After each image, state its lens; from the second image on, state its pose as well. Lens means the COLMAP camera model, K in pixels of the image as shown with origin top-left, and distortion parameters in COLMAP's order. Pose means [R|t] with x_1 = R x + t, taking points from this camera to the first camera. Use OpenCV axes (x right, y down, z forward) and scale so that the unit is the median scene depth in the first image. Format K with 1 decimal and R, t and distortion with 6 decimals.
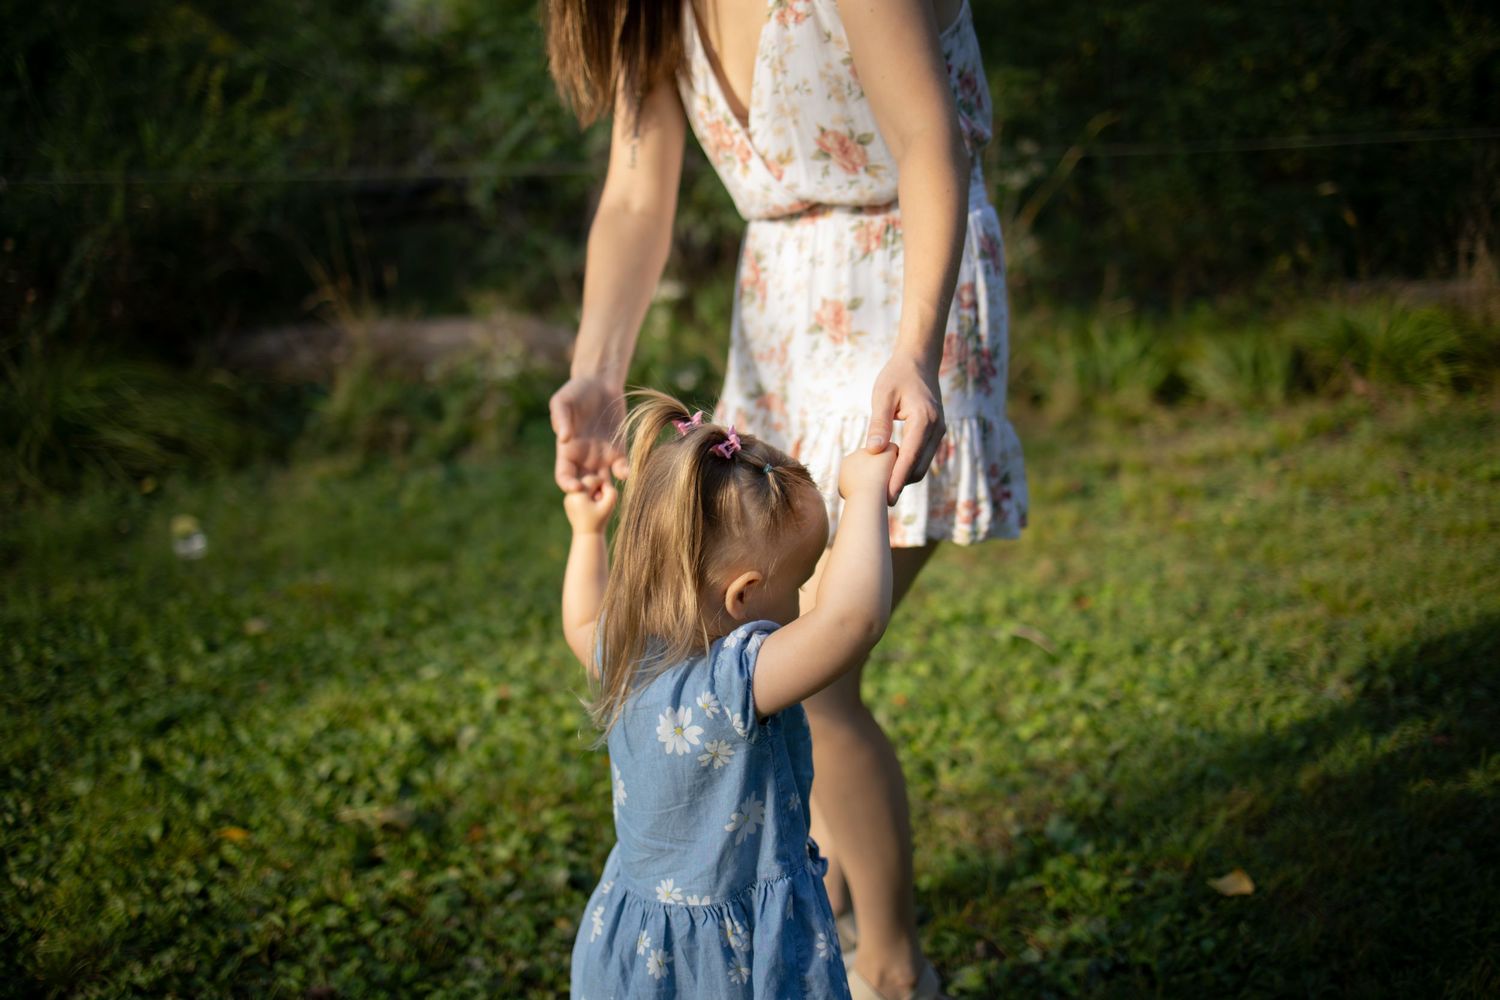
lens RADIAL K [[1715.3, 0, 750.0], [0, 1715.3, 500.0], [0, 0, 1]] dist [-0.006290, -0.137297]
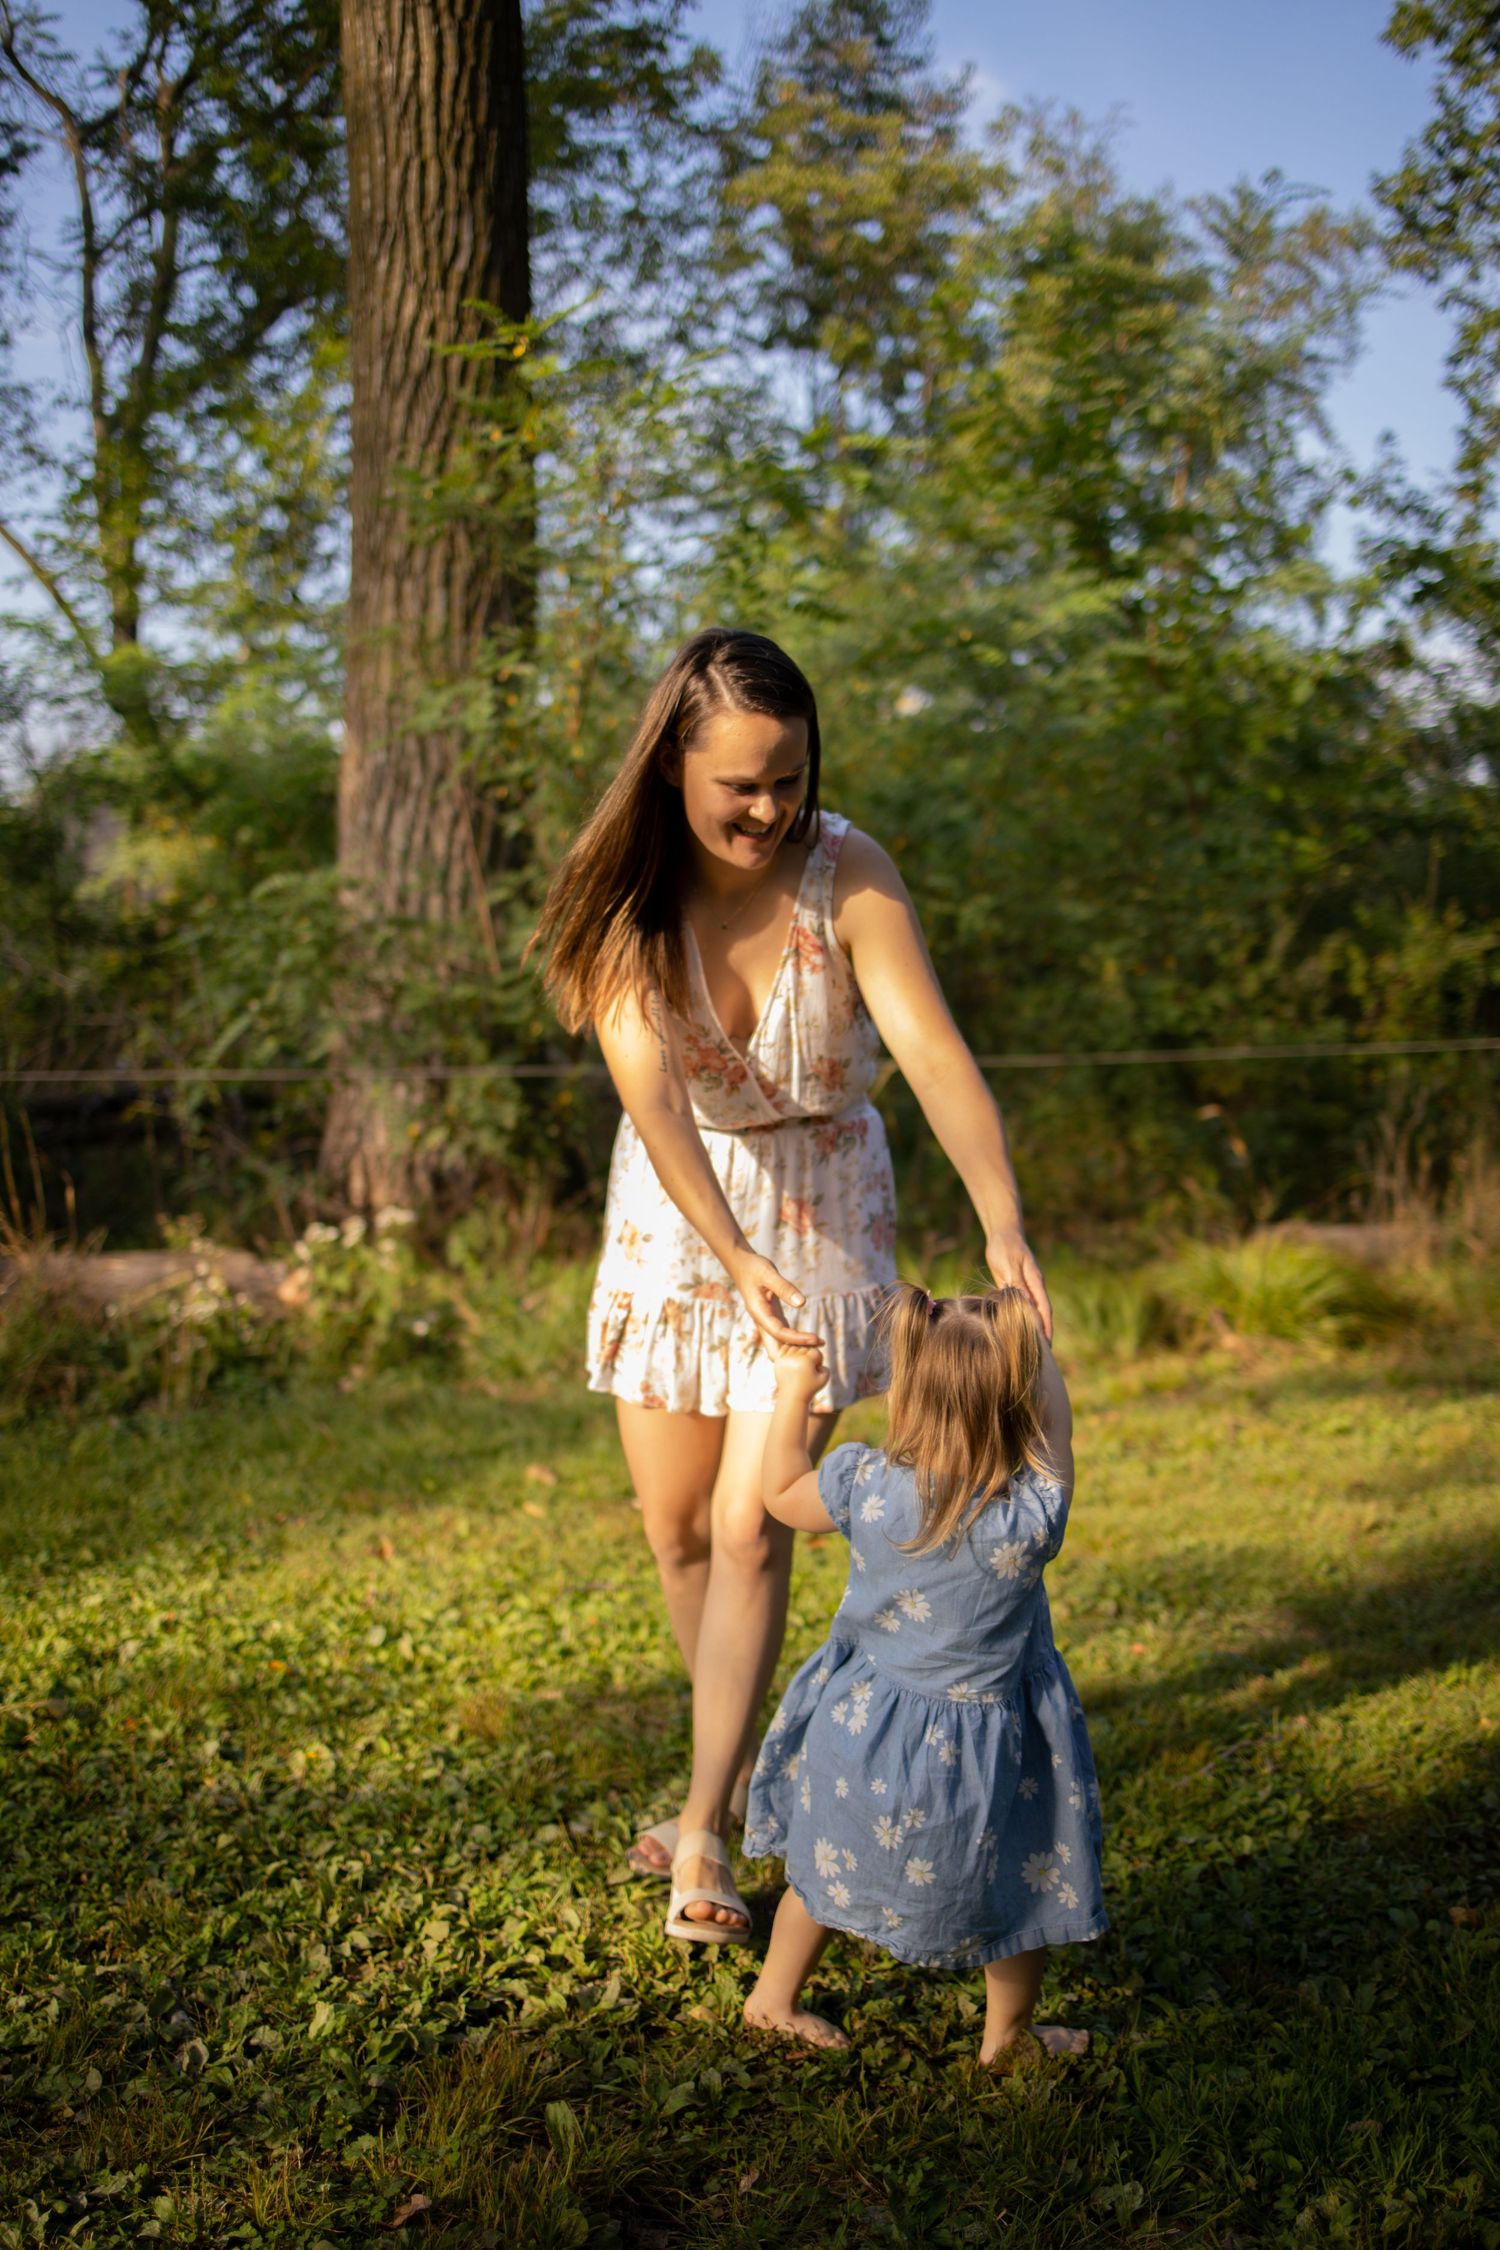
lens RADIAL K [[2572.9, 0, 750.0], [0, 2572.9, 1125.0], [0, 0, 1]] dist [-0.006290, -0.137297]
pose [[0.998514, 0.012619, 0.053020, 0.059008], [-0.002870, 0.983650, -0.180066, 0.063551], [-0.054425, 0.179646, 0.982225, -0.276310]]
